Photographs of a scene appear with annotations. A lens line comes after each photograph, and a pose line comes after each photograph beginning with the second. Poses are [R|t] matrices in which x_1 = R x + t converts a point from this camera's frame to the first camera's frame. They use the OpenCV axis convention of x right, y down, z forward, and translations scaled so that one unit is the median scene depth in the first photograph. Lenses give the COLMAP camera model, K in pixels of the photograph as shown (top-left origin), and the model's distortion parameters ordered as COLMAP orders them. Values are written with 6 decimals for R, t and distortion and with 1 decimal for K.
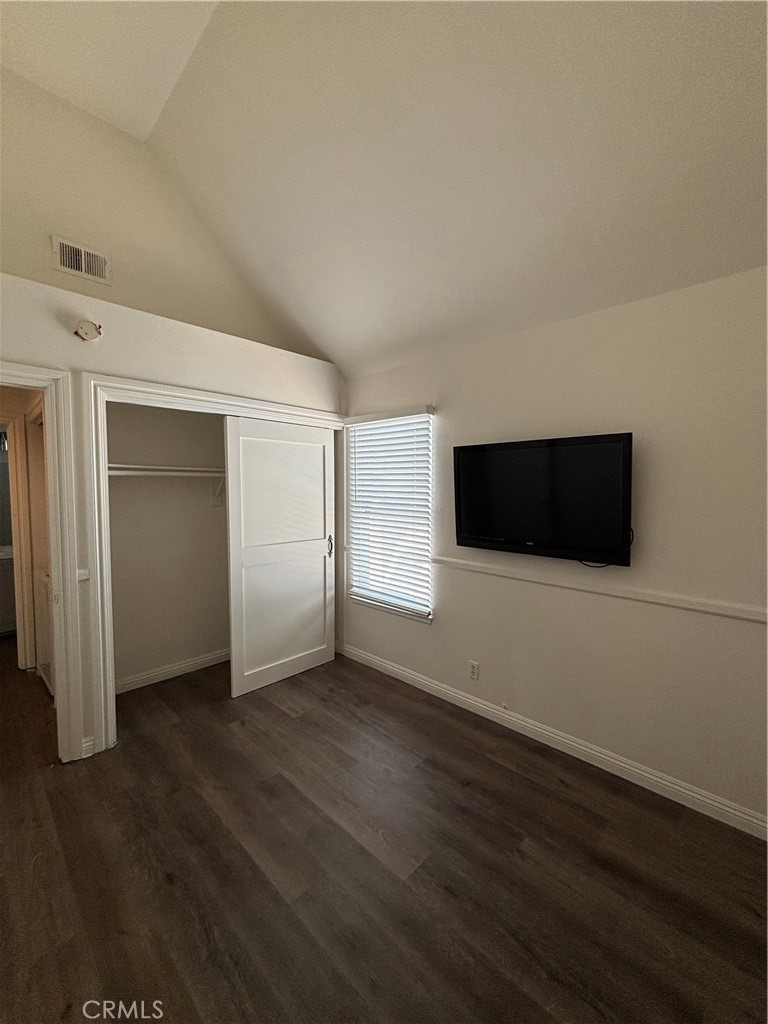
lens RADIAL K [[411.8, 0, 384.5], [0, 411.8, 518.2], [0, 0, 1]] dist [-0.003728, 0.000619]
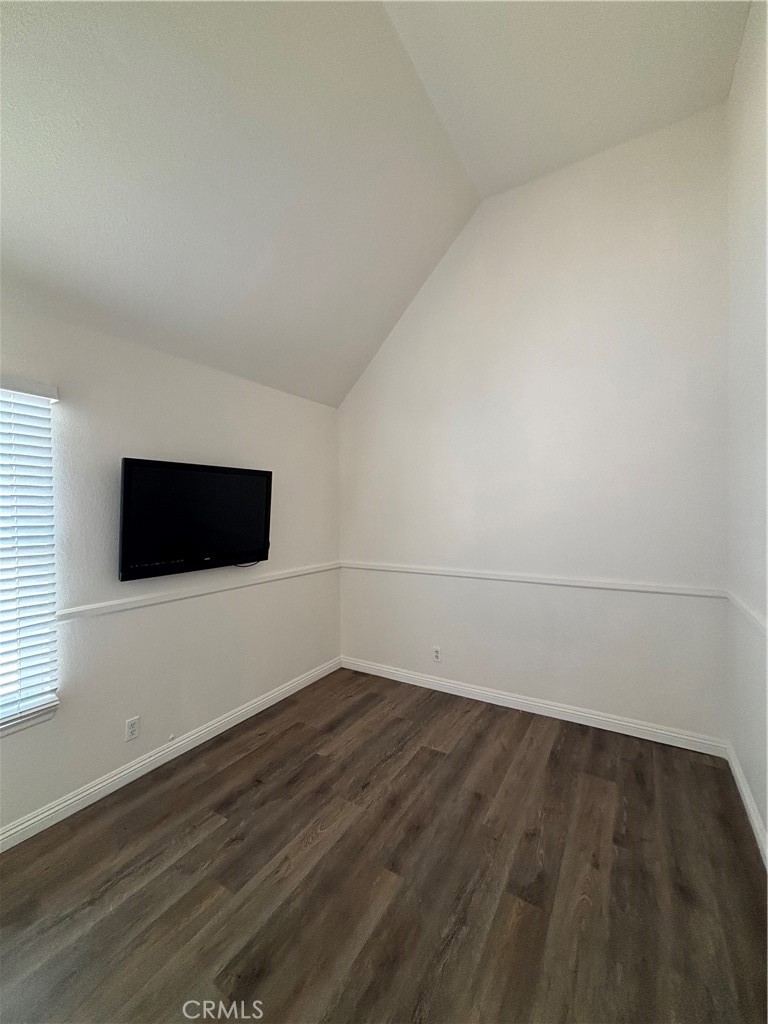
lens RADIAL K [[411.8, 0, 383.5], [0, 411.8, 512.3], [0, 0, 1]] dist [-0.003728, 0.000619]
pose [[-0.222369, -0.014413, 0.974856, -0.953043], [0.078526, 0.996377, 0.032644, -0.072027], [-0.971795, 0.083811, -0.220431, 0.894045]]
